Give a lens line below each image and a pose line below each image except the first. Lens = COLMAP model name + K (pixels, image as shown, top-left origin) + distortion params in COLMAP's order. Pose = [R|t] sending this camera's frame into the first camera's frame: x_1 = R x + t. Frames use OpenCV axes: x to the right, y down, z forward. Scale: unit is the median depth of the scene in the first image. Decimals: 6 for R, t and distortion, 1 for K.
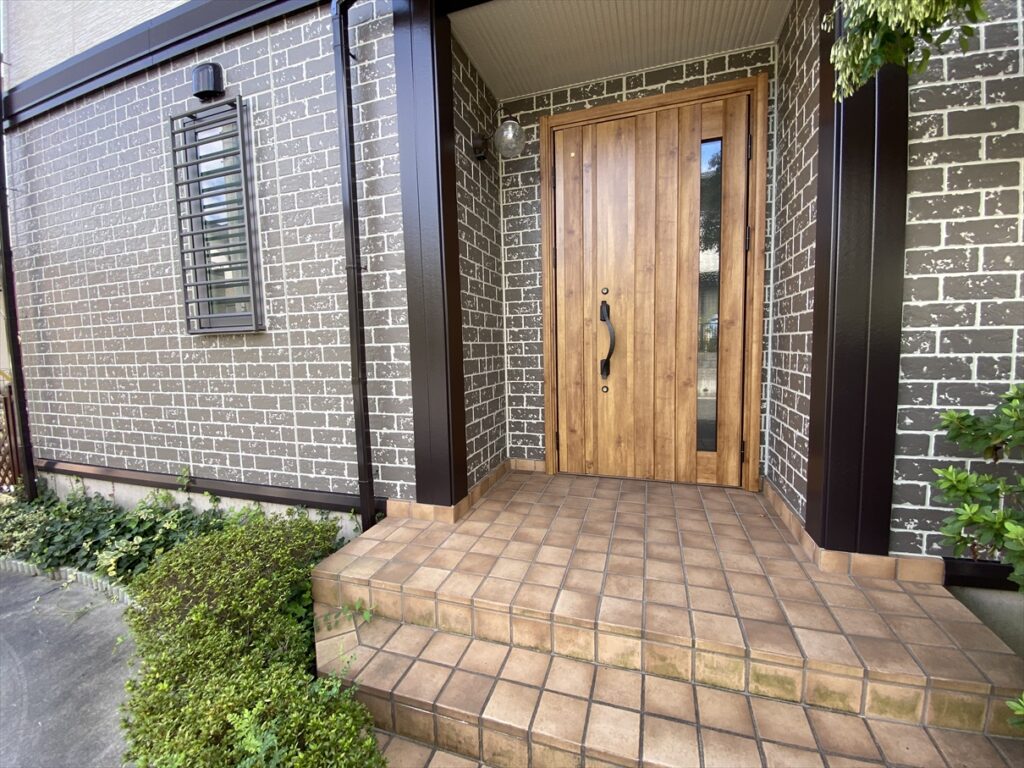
lens RADIAL K [[418.8, 0, 508.4], [0, 418.8, 390.3], [0, 0, 1]] dist [-0.004602, -0.000376]
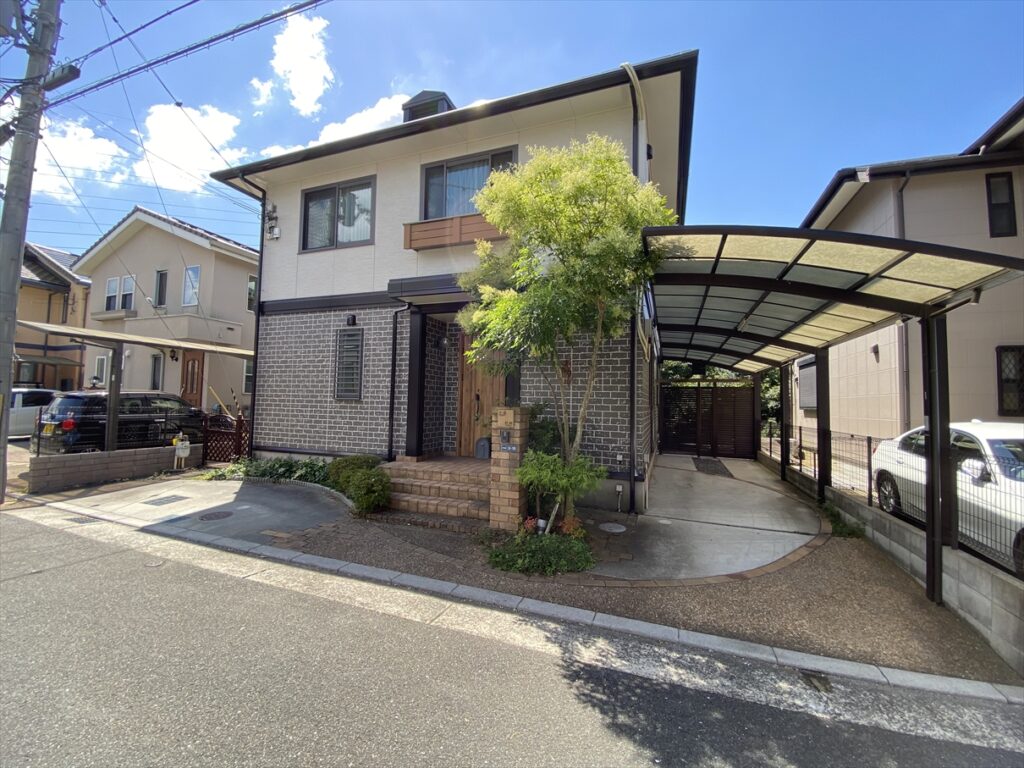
lens RADIAL K [[421.2, 0, 513.5], [0, 421.2, 381.3], [0, 0, 1]] dist [0.001024, -0.001909]
pose [[0.998720, 0.041054, -0.029559, 0.602791], [-0.045181, 0.986701, -0.156140, 0.152861], [0.022755, 0.157276, 0.987292, -2.003321]]
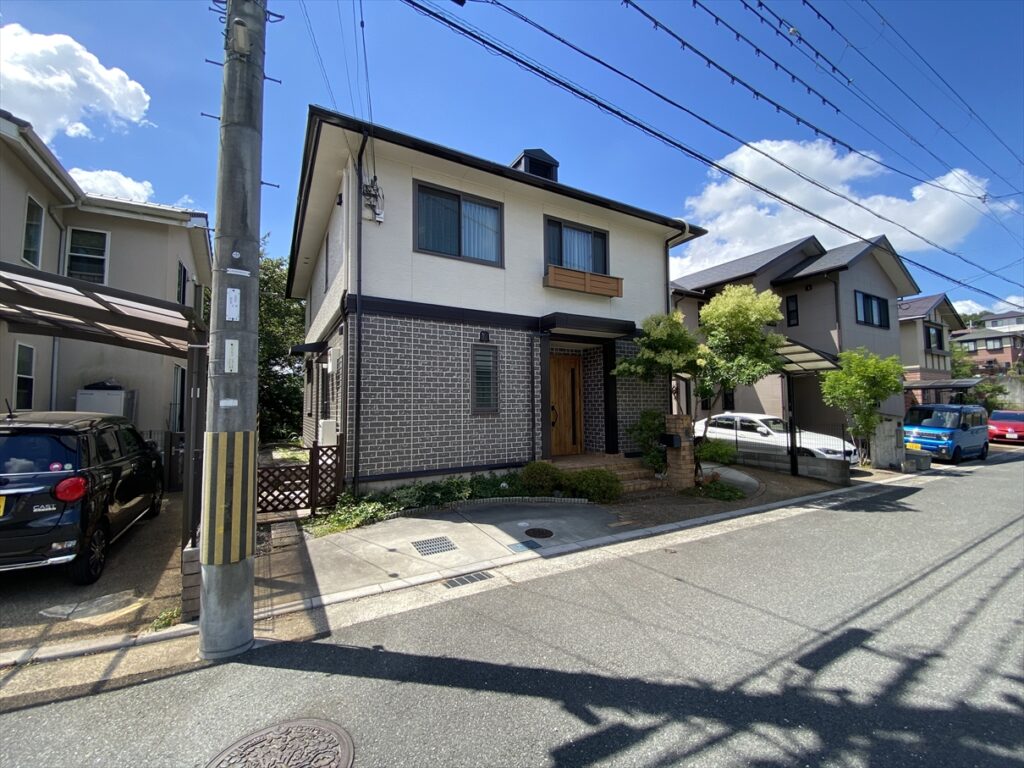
lens RADIAL K [[421.2, 0, 501.6], [0, 421.2, 381.1], [0, 0, 1]] dist [0.001024, -0.001909]
pose [[0.655358, 0.058031, 0.753086, -3.012192], [0.067575, 0.988541, -0.134981, 0.051139], [-0.752289, 0.139351, 0.643927, -1.137661]]
